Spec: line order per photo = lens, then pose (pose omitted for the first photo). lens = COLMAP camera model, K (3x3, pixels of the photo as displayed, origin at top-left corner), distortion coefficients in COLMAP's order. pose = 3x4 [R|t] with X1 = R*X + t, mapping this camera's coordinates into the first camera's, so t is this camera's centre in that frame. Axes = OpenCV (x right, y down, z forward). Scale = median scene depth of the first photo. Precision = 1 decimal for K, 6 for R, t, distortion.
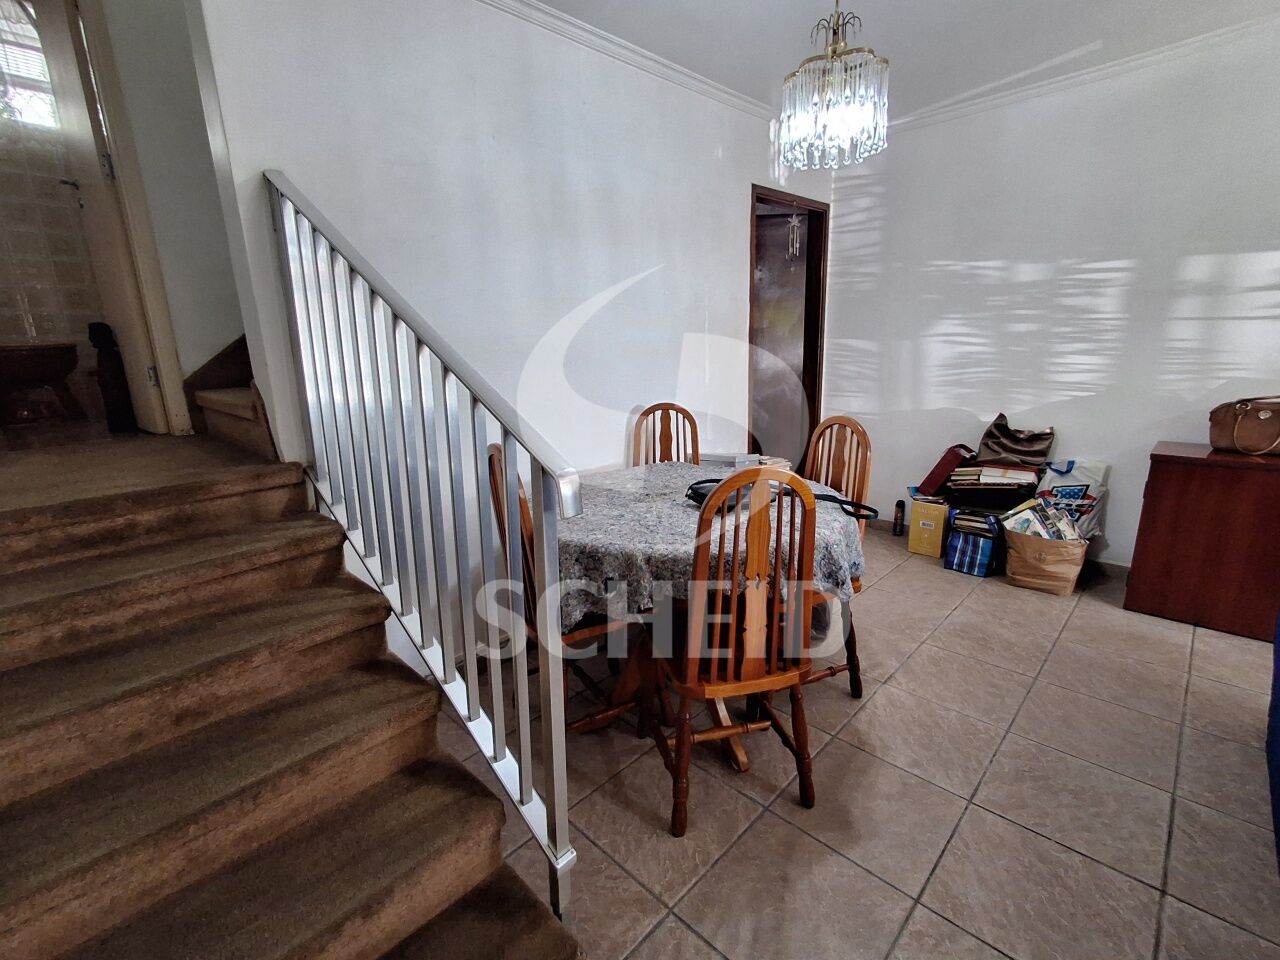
lens RADIAL K [[580.7, 0, 642.2], [0, 580.7, 477.8], [0, 0, 1]] dist [0.003657, 0.000742]
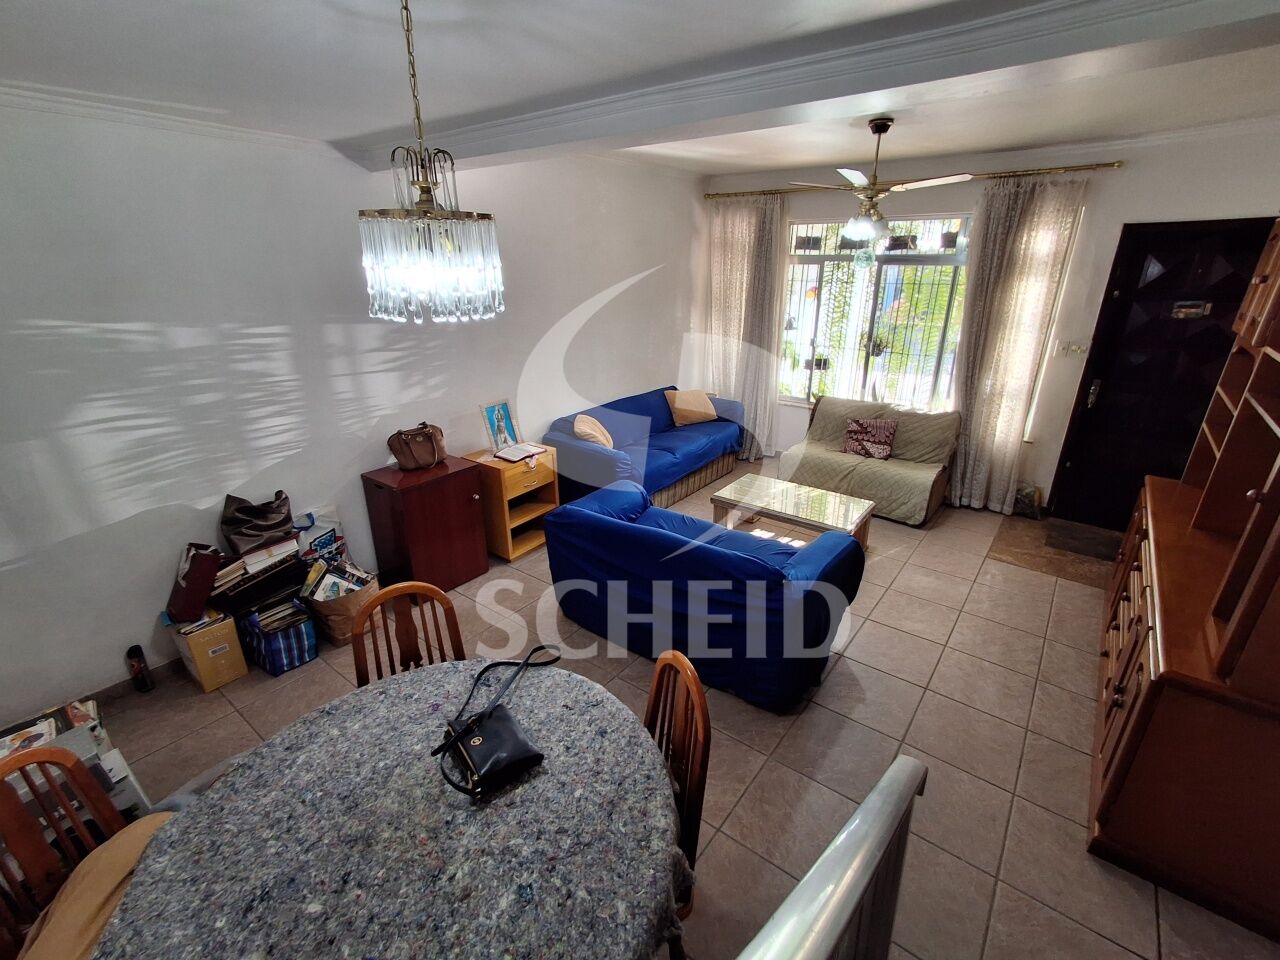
lens RADIAL K [[580.7, 0, 642.2], [0, 580.7, 477.8], [0, 0, 1]] dist [0.003657, 0.000742]
pose [[-0.118945, -0.320320, 0.939812, -0.281789], [0.233796, 0.910882, 0.340050, -0.296371], [-0.964983, 0.260172, -0.033455, 0.433914]]
